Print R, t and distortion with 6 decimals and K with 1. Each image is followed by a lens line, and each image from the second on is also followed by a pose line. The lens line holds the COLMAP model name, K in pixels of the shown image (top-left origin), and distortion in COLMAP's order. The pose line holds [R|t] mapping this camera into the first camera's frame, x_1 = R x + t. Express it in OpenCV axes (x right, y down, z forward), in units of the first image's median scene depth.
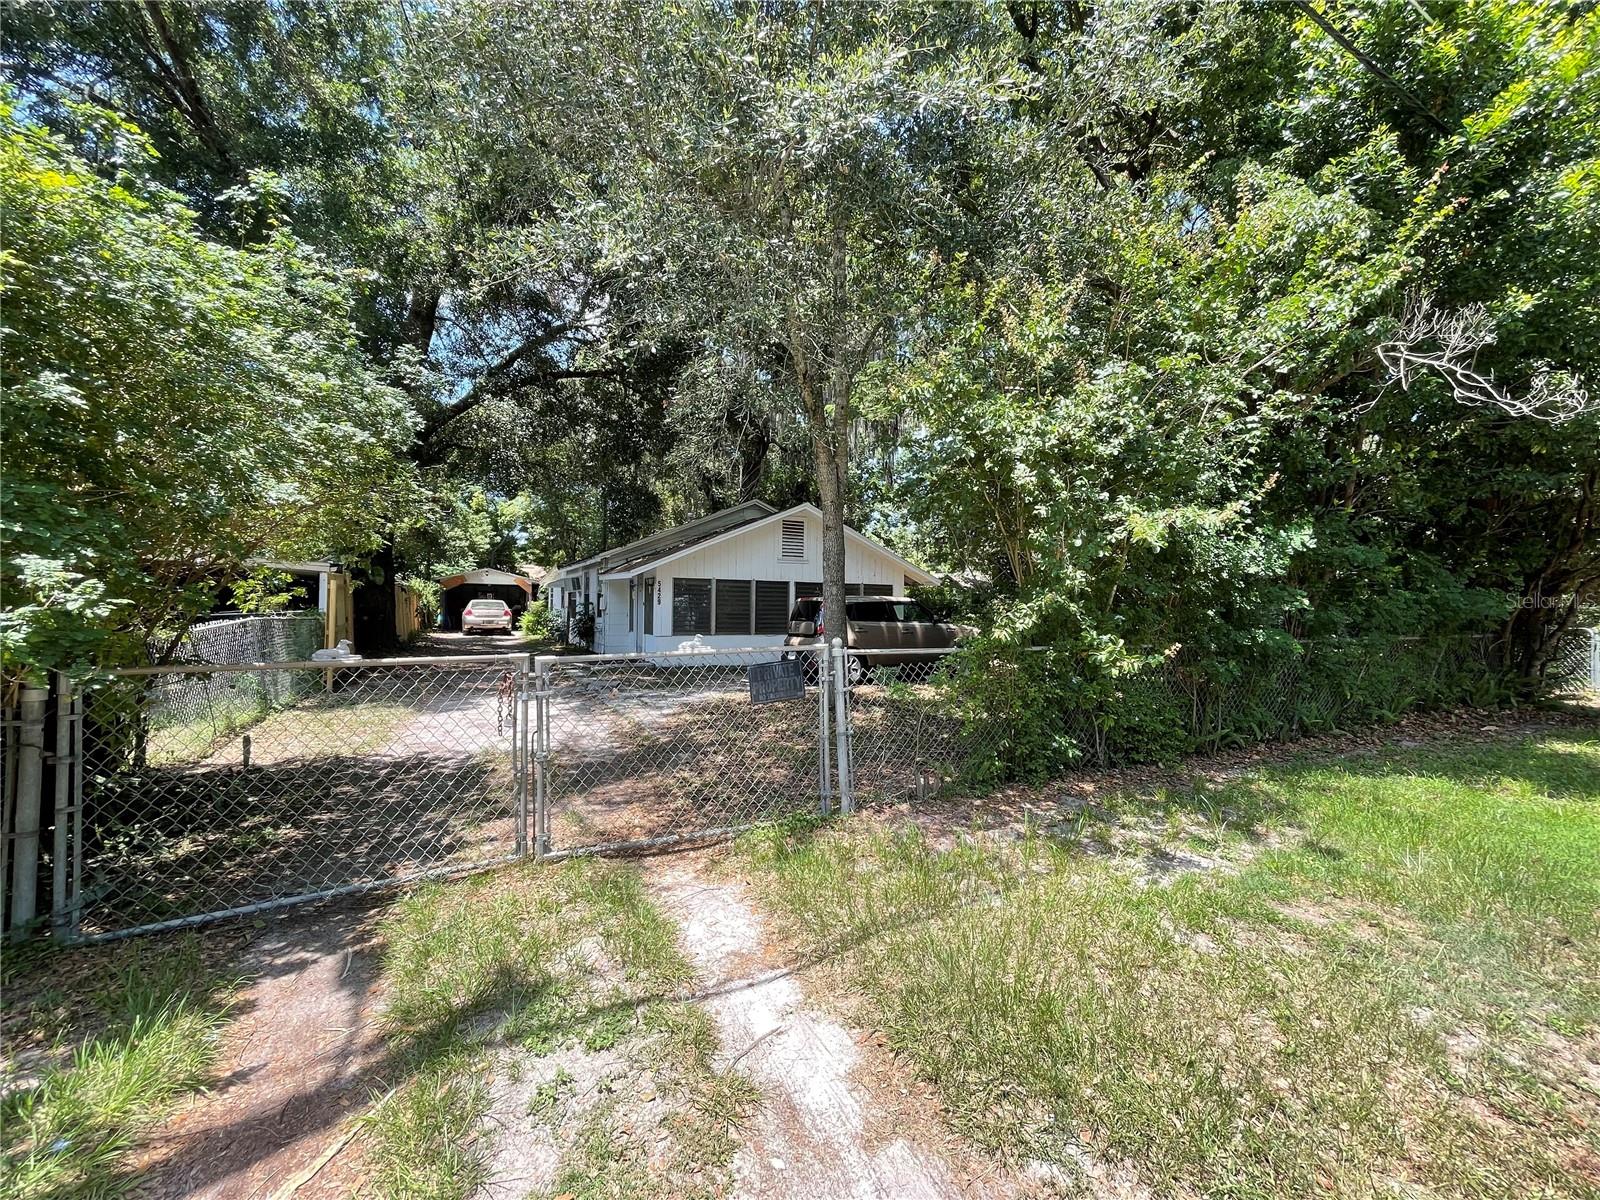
lens RADIAL K [[643.8, 0, 803.2], [0, 643.8, 603.4], [0, 0, 1]] dist [-0.003359, 0.000675]
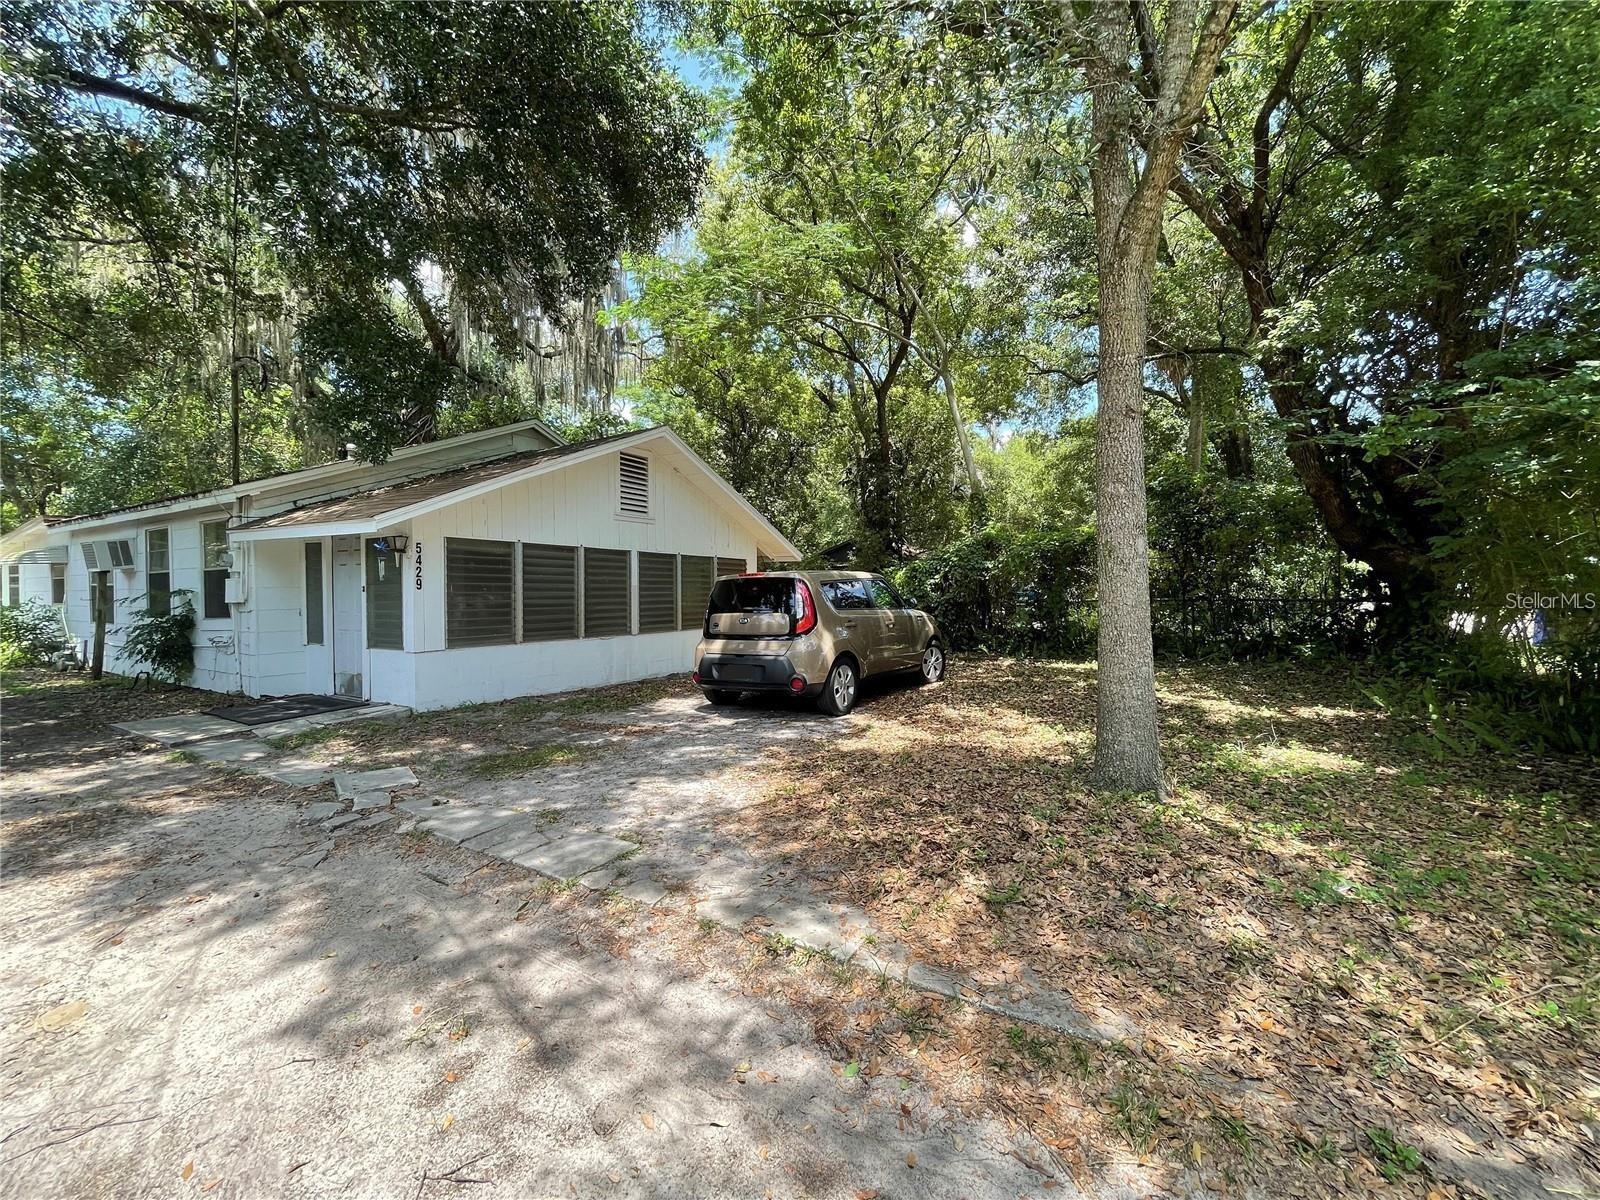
lens RADIAL K [[643.8, 0, 798.6], [0, 643.8, 604.2], [0, 0, 1]] dist [-0.003359, 0.000675]
pose [[0.849155, -0.028806, 0.527358, -0.125101], [0.014755, 0.999416, 0.030833, 0.000833], [-0.527938, -0.018401, 0.849083, 0.218487]]
